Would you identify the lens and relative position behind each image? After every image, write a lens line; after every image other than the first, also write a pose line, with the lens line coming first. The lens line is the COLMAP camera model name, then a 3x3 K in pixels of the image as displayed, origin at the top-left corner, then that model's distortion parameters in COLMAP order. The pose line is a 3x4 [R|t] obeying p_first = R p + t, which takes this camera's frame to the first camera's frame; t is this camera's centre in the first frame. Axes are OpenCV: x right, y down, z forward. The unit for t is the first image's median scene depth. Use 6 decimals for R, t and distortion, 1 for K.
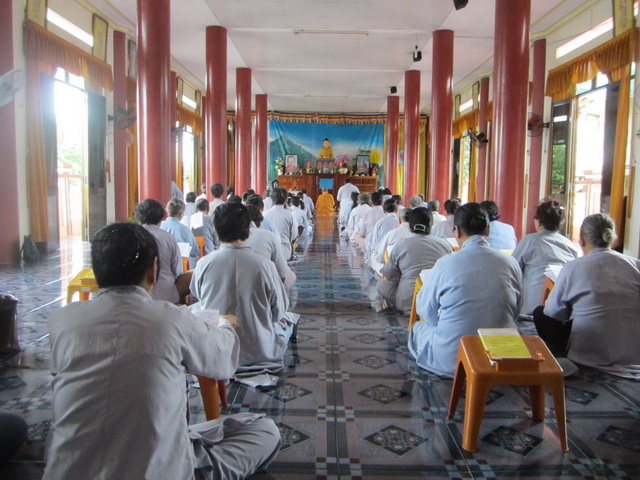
lens RADIAL K [[564.8, 0, 320.9], [0, 564.8, 239.3], [0, 0, 1]] dist [0.042954, 0.075017]
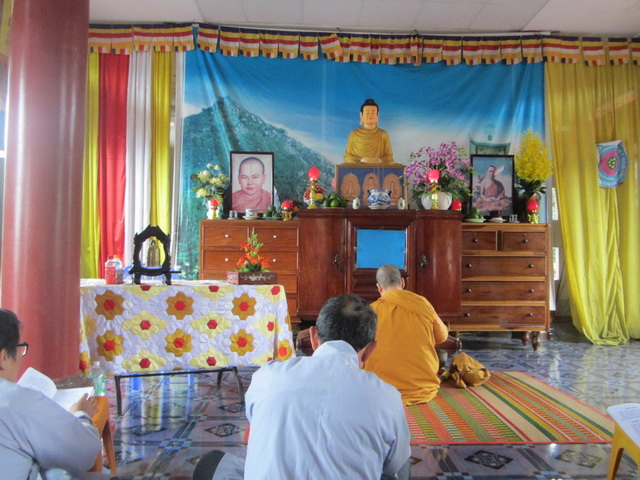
lens RADIAL K [[564.8, 0, 320.1], [0, 564.8, 238.5], [0, 0, 1]] dist [0.042954, 0.075017]
pose [[0.999746, -0.003464, 0.022257, -0.023454], [0.006138, 0.992610, -0.121196, -0.068593], [-0.021673, 0.121302, 0.992379, 0.707002]]
